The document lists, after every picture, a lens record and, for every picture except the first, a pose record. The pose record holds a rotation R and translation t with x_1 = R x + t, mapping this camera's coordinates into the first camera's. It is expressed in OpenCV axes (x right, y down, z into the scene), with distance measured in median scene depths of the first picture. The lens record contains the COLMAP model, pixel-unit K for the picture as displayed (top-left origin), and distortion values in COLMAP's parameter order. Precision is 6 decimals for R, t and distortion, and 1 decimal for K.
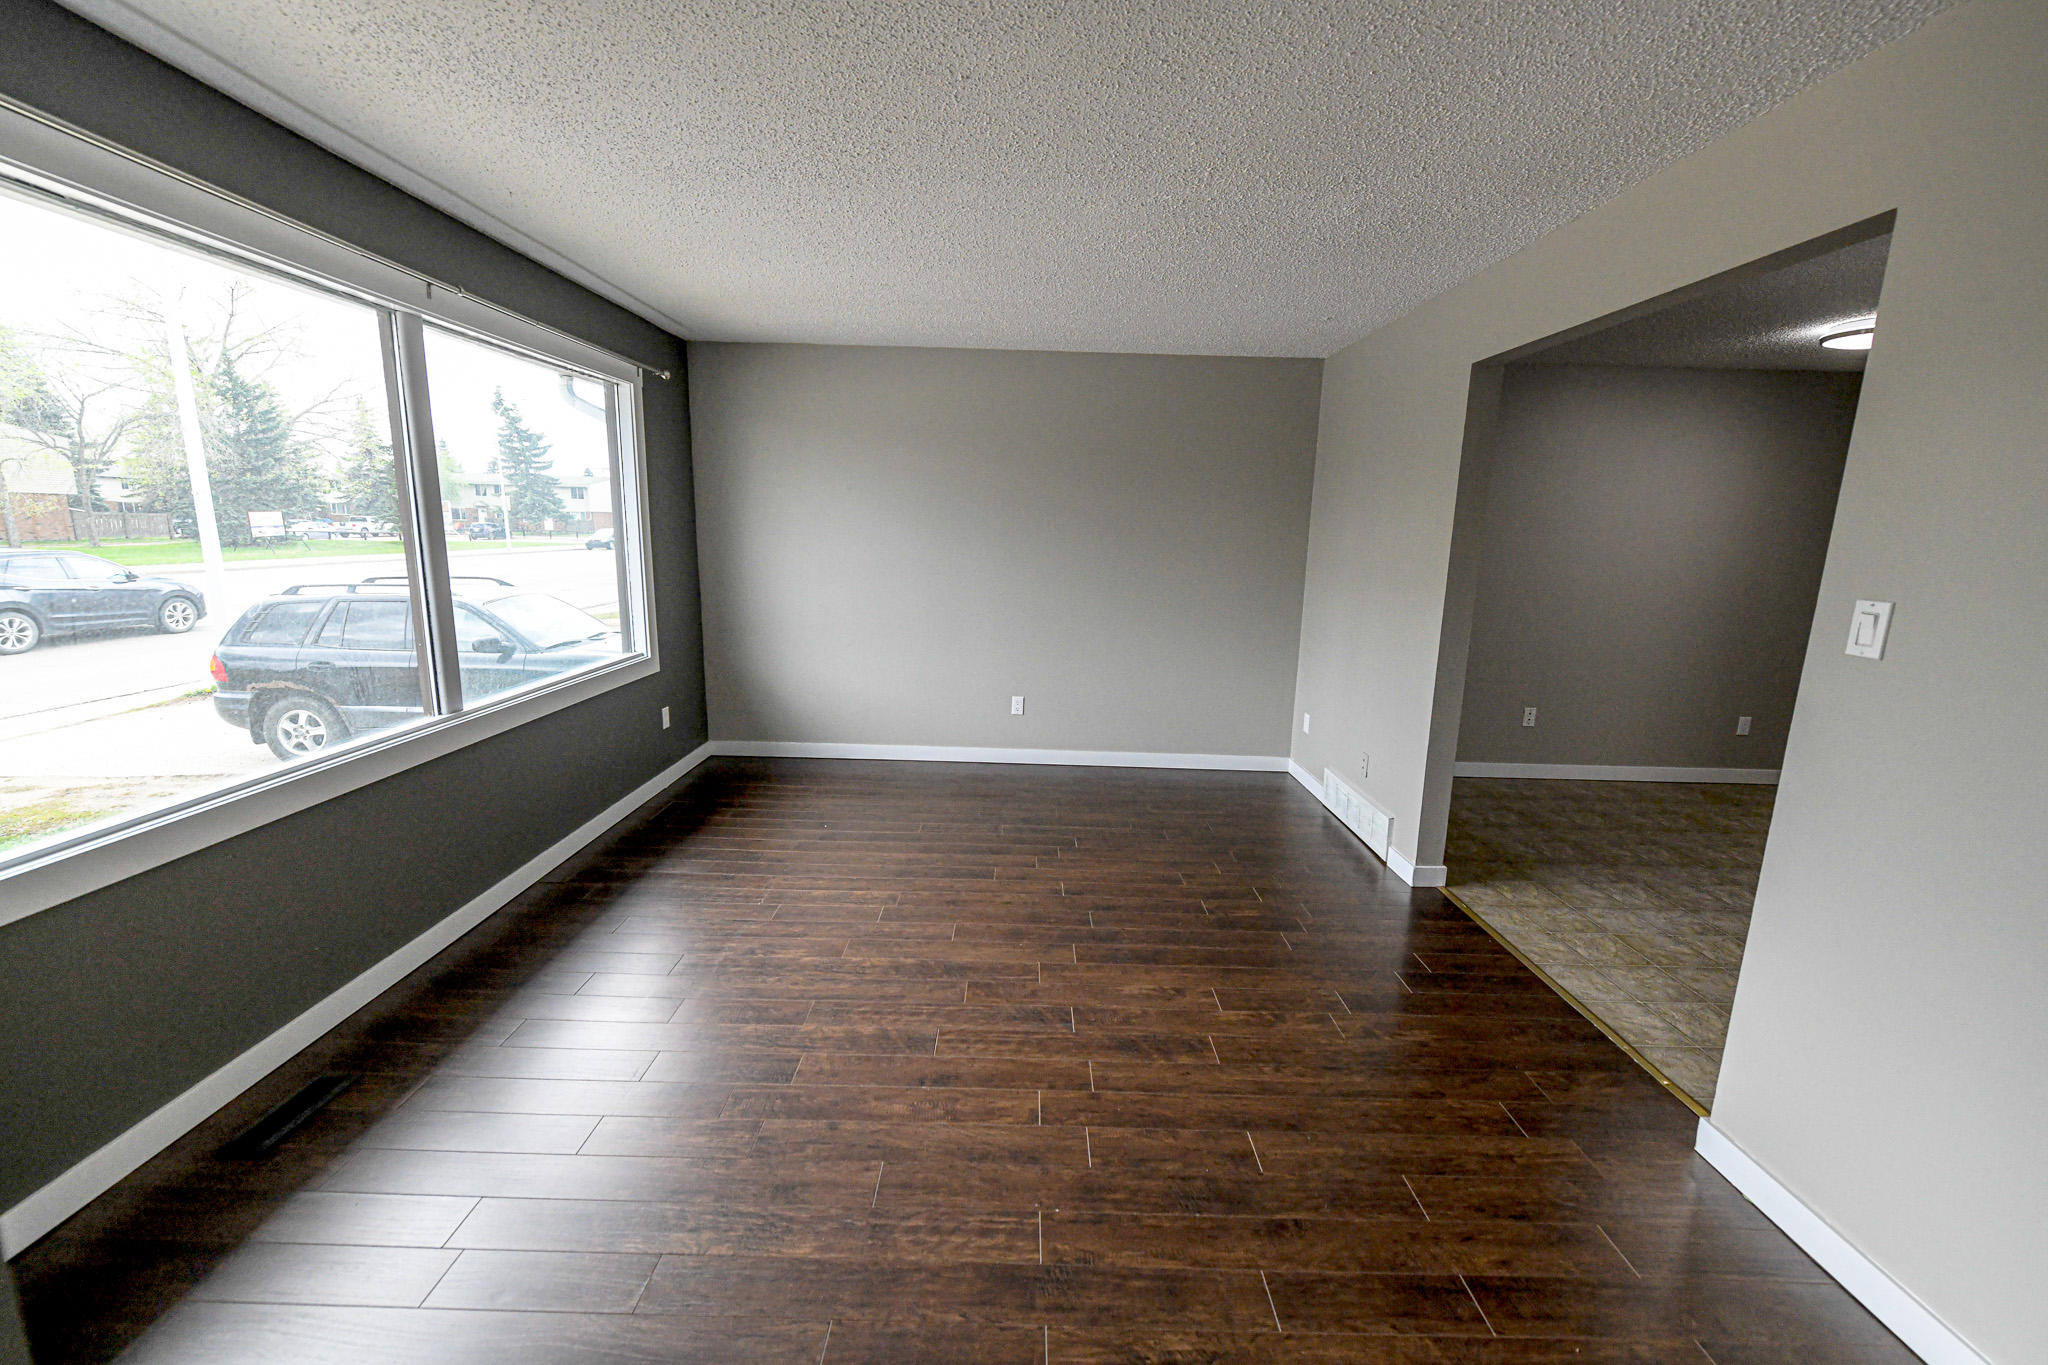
lens RADIAL K [[795.4, 0, 1018.1], [0, 795.4, 681.9], [0, 0, 1]] dist [0.000291, -0.000543]
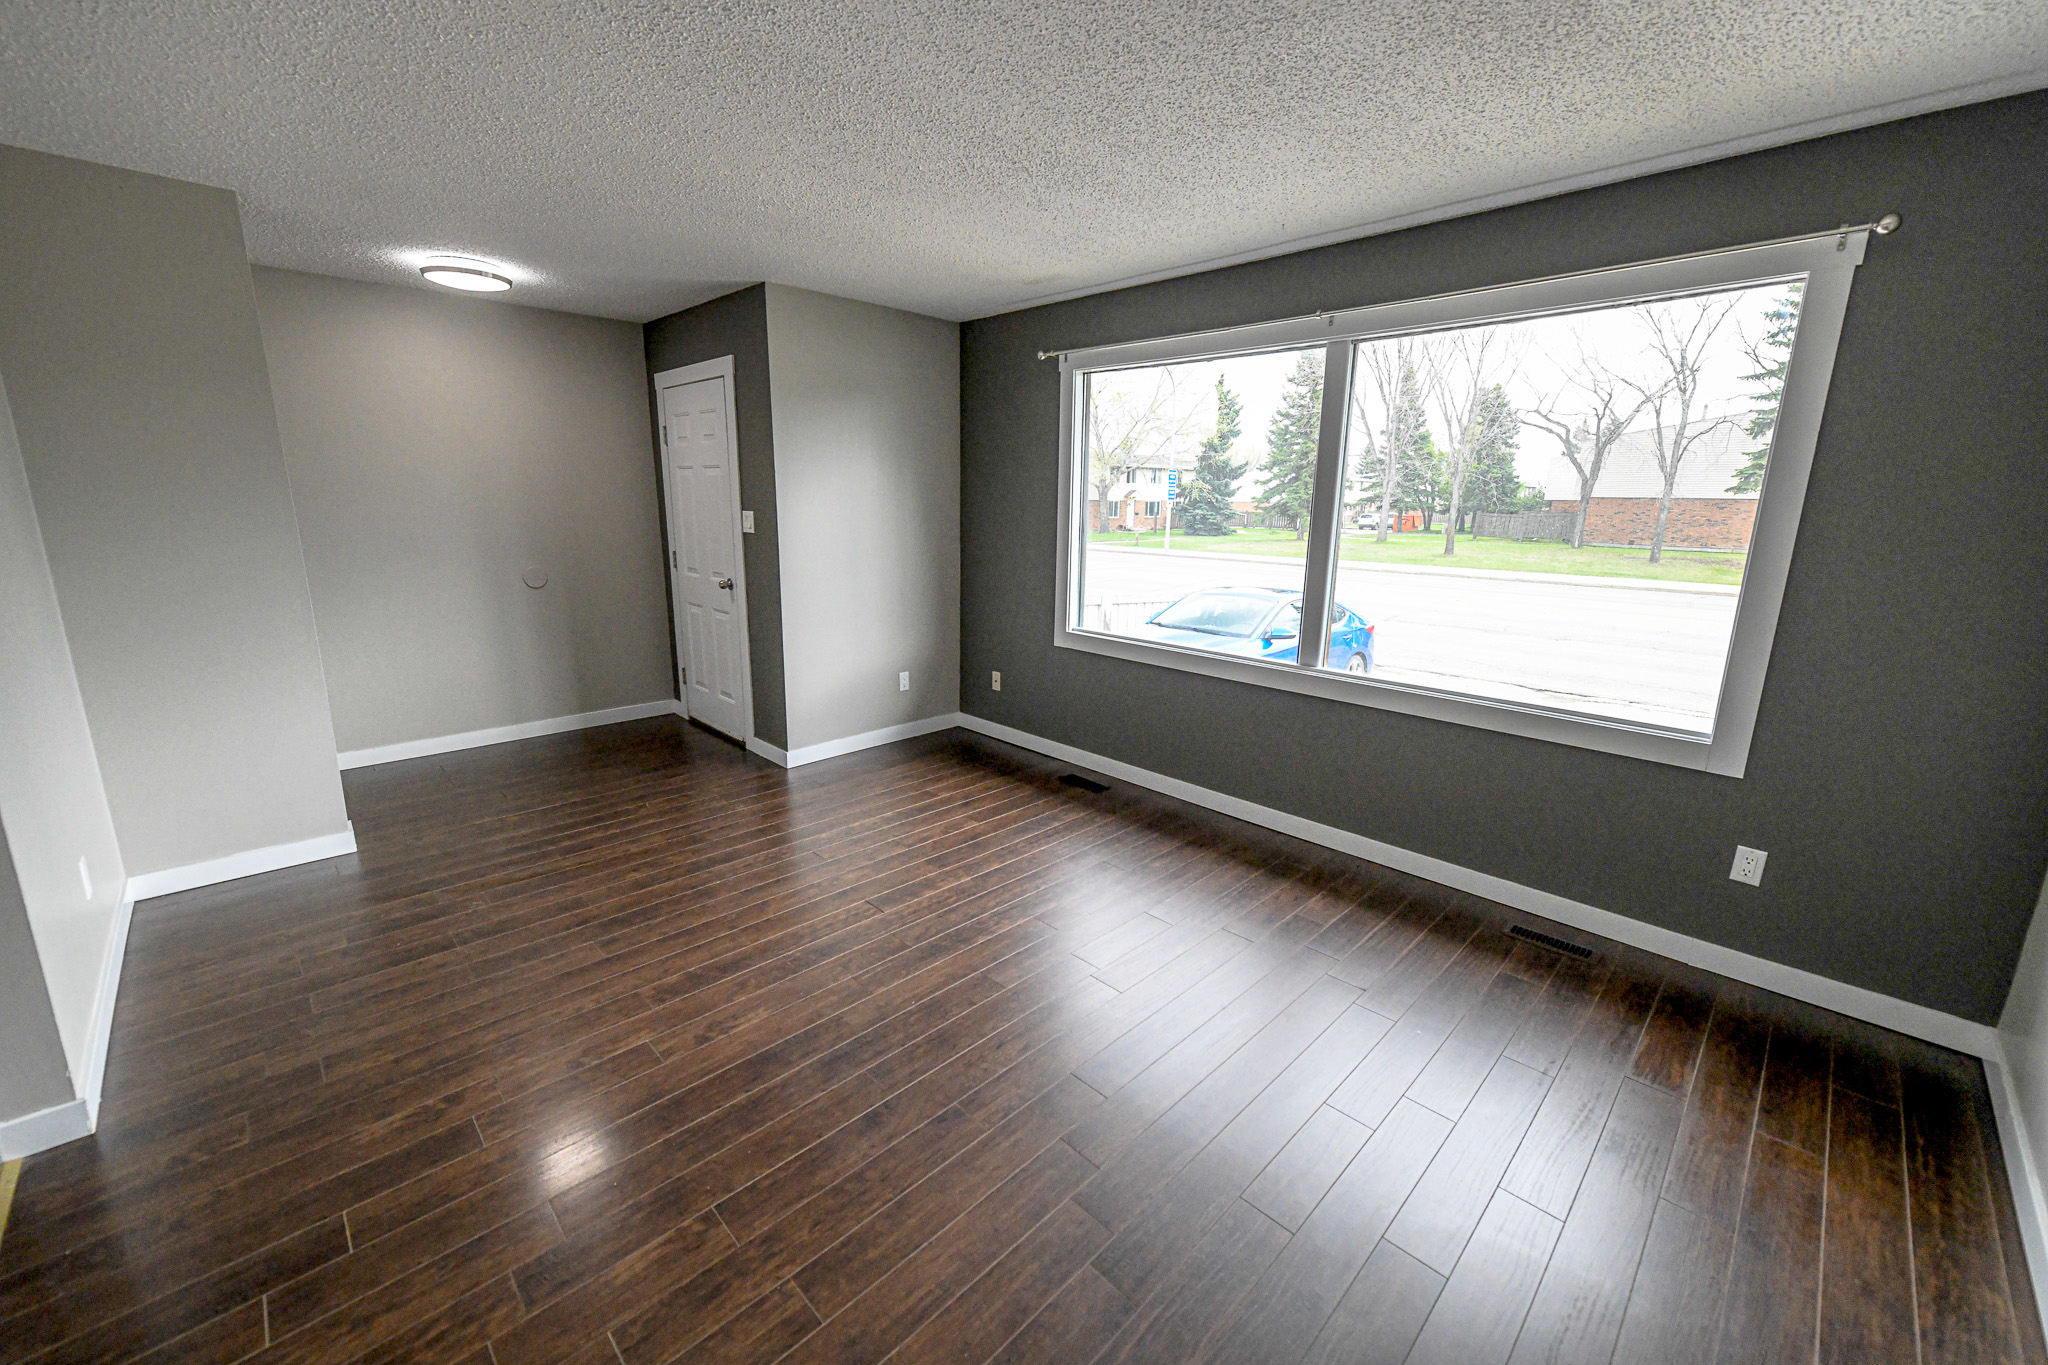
lens RADIAL K [[812.0, 0, 1024.0], [0, 812.0, 682.5], [0, 0, 1]] dist [-0.000597, -0.000334]
pose [[-0.705951, 0.123056, -0.697489, 0.501843], [-0.168746, 0.927209, 0.334377, -0.297321], [0.687865, 0.353752, -0.633799, 1.599334]]
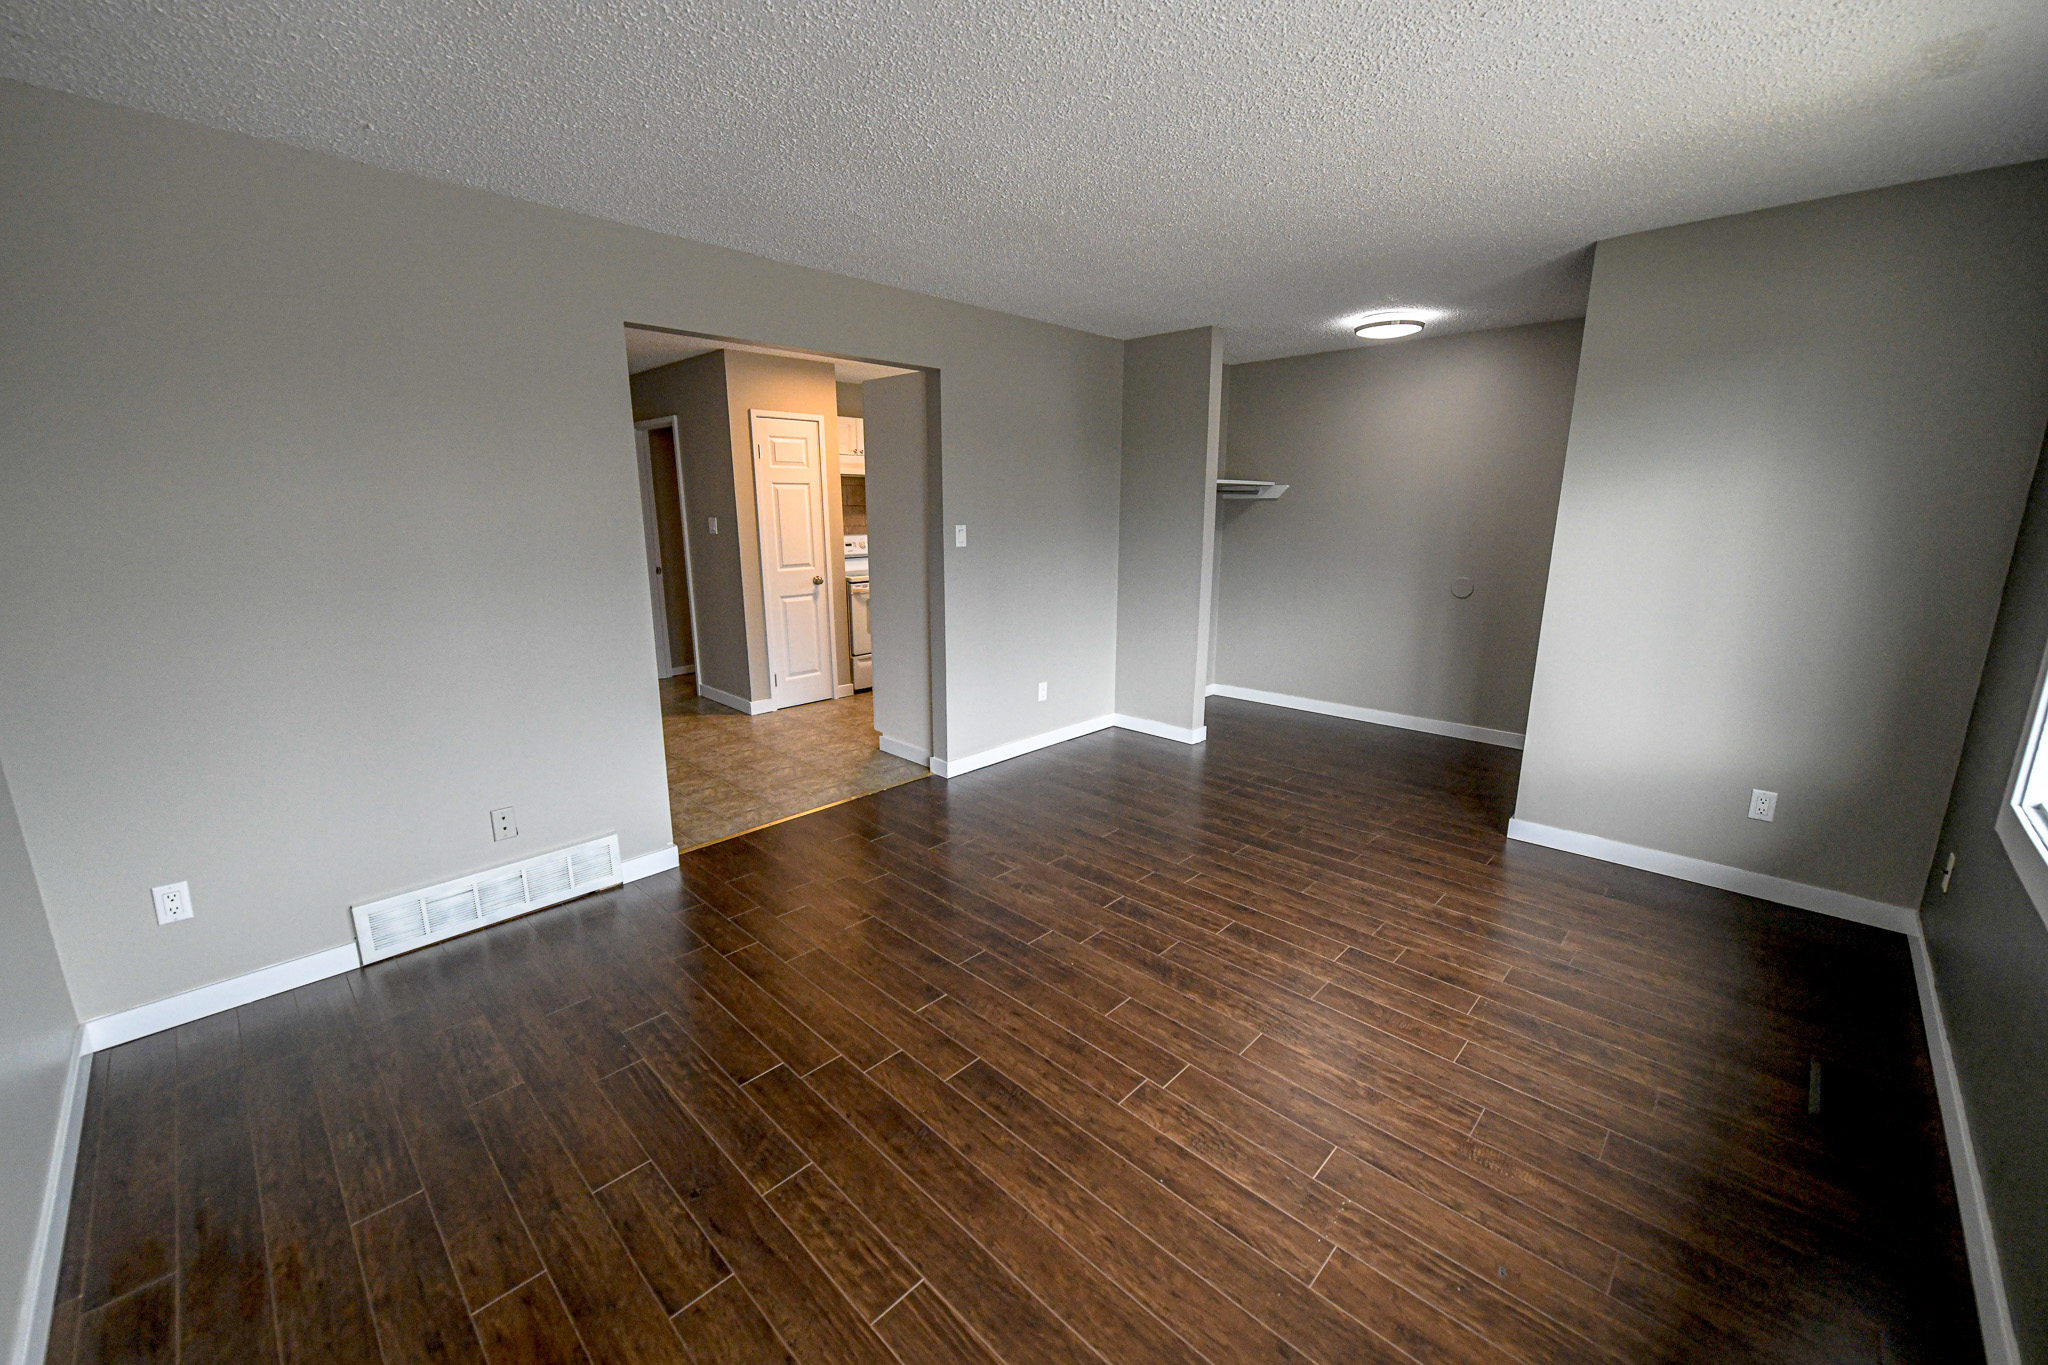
lens RADIAL K [[795.4, 0, 1018.1], [0, 795.4, 681.9], [0, 0, 1]] dist [0.000291, -0.000543]
pose [[-0.719683, -0.177621, 0.671199, -0.548260], [0.117203, 0.921770, 0.369600, -0.341934], [-0.684339, 0.344661, -0.642564, 1.629786]]
